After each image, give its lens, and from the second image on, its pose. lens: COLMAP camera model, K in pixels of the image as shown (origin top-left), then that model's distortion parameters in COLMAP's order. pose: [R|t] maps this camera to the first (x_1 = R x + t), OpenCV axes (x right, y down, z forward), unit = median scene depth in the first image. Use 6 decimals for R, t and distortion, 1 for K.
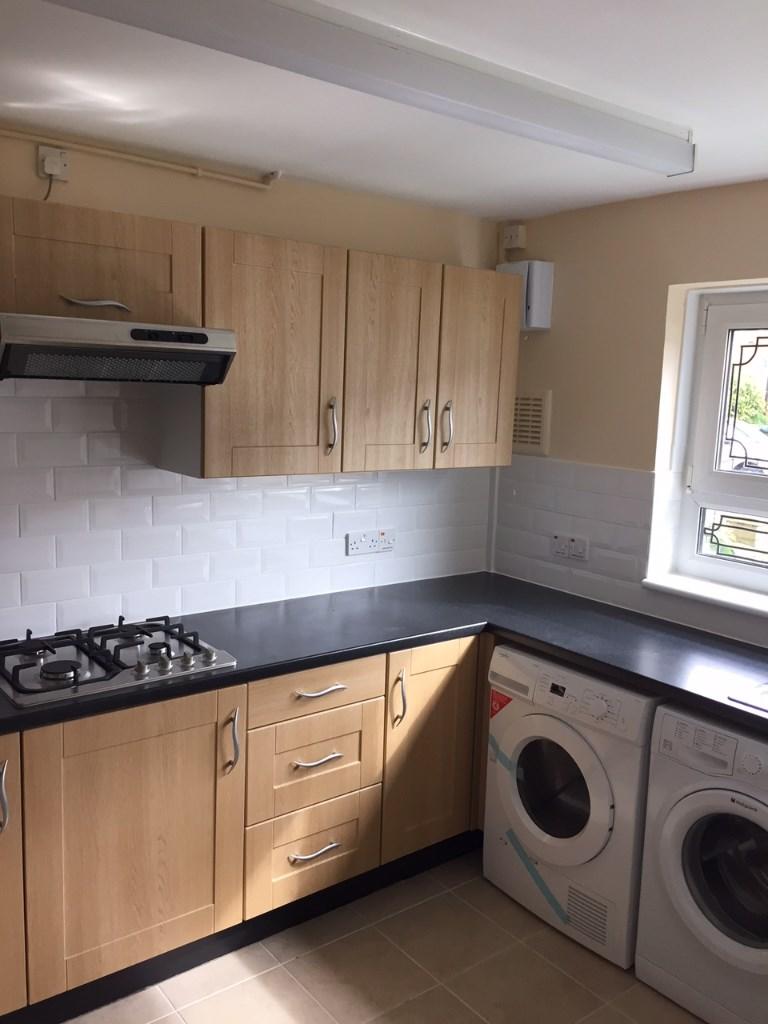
lens RADIAL K [[874.9, 0, 380.0], [0, 874.9, 514.1], [0, 0, 1]] dist [0.073790, -0.083878]
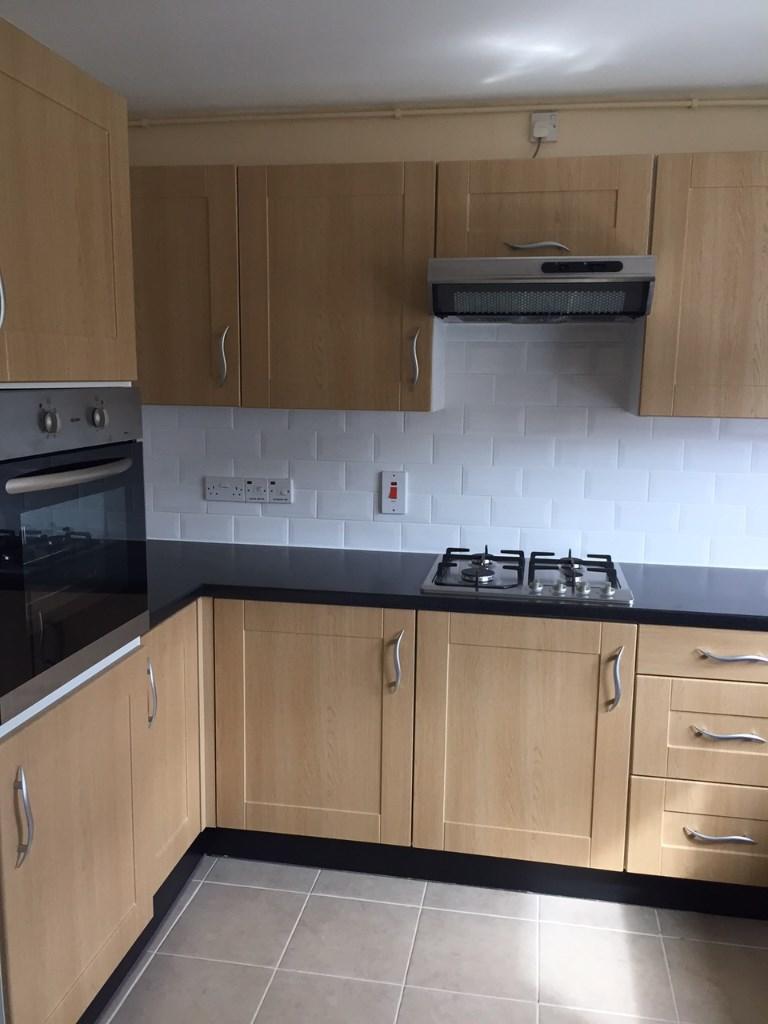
lens RADIAL K [[874.9, 0, 380.9], [0, 874.9, 512.1], [0, 0, 1]] dist [0.073790, -0.083878]
pose [[0.671193, 0.093437, -0.735371, 0.354070], [-0.104715, 0.994027, 0.030726, 0.069381], [0.733849, 0.056382, 0.676968, 0.131838]]
